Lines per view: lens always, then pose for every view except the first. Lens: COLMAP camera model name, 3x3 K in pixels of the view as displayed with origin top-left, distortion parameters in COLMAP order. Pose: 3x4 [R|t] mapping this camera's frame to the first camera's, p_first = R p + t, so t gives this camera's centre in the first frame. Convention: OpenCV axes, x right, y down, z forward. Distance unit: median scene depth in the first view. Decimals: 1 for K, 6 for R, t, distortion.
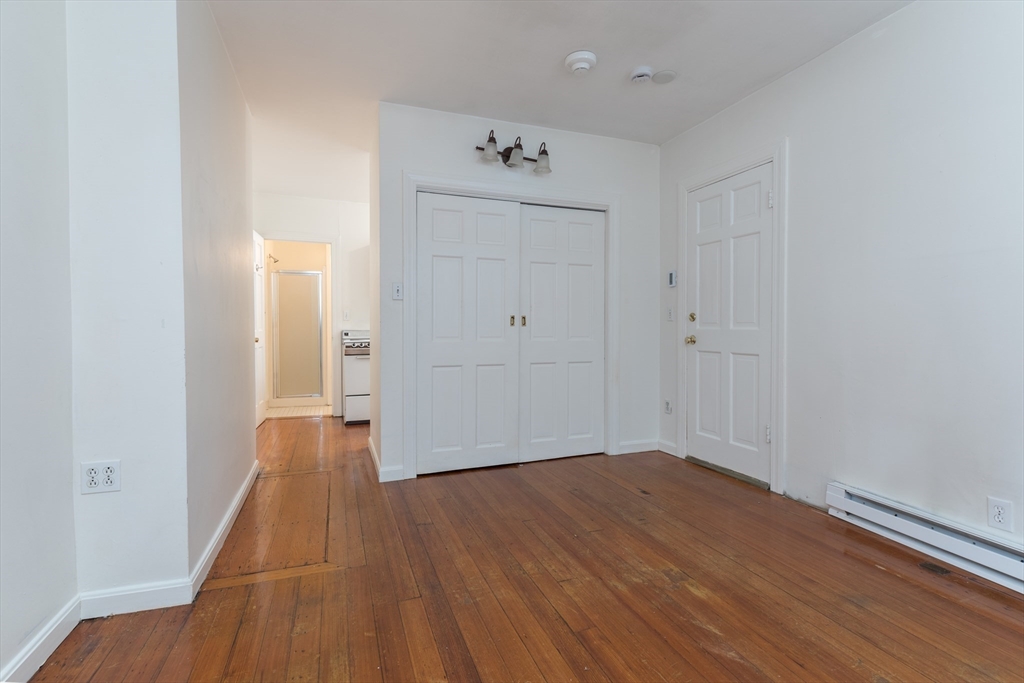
lens RADIAL K [[471.9, 0, 530.8], [0, 471.9, 325.8], [0, 0, 1]] dist [0.008493, -0.000241]
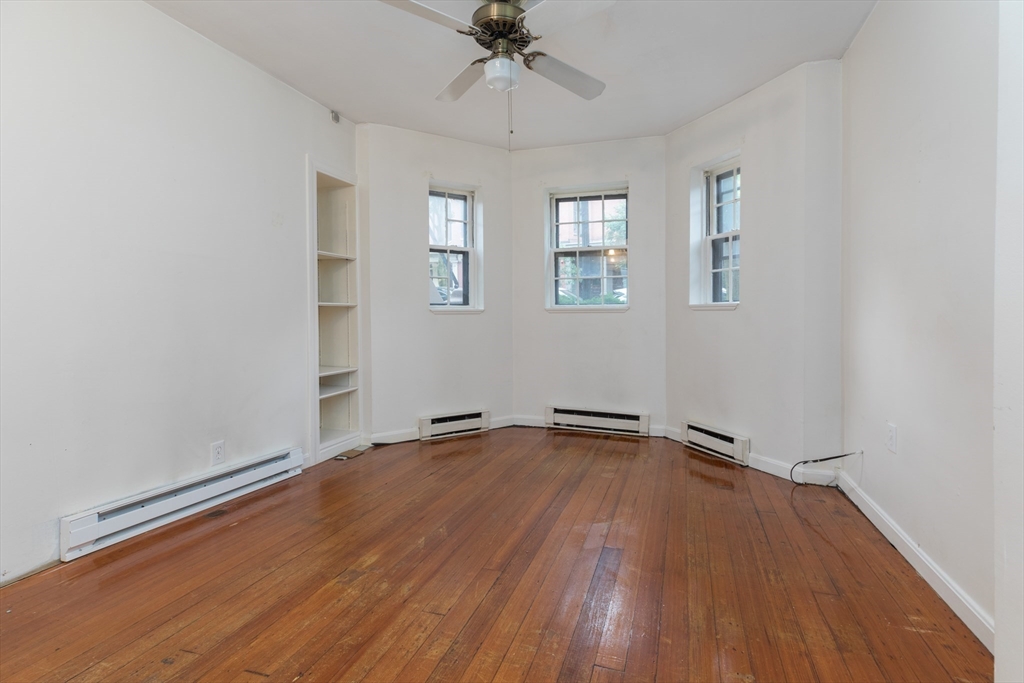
lens RADIAL K [[471.9, 0, 530.8], [0, 471.9, 325.8], [0, 0, 1]] dist [0.008493, -0.000241]
pose [[-0.758519, -0.012394, 0.651533, -0.580282], [0.003487, 0.999728, 0.023077, 0.004170], [-0.651642, 0.019776, -0.758269, 1.467217]]
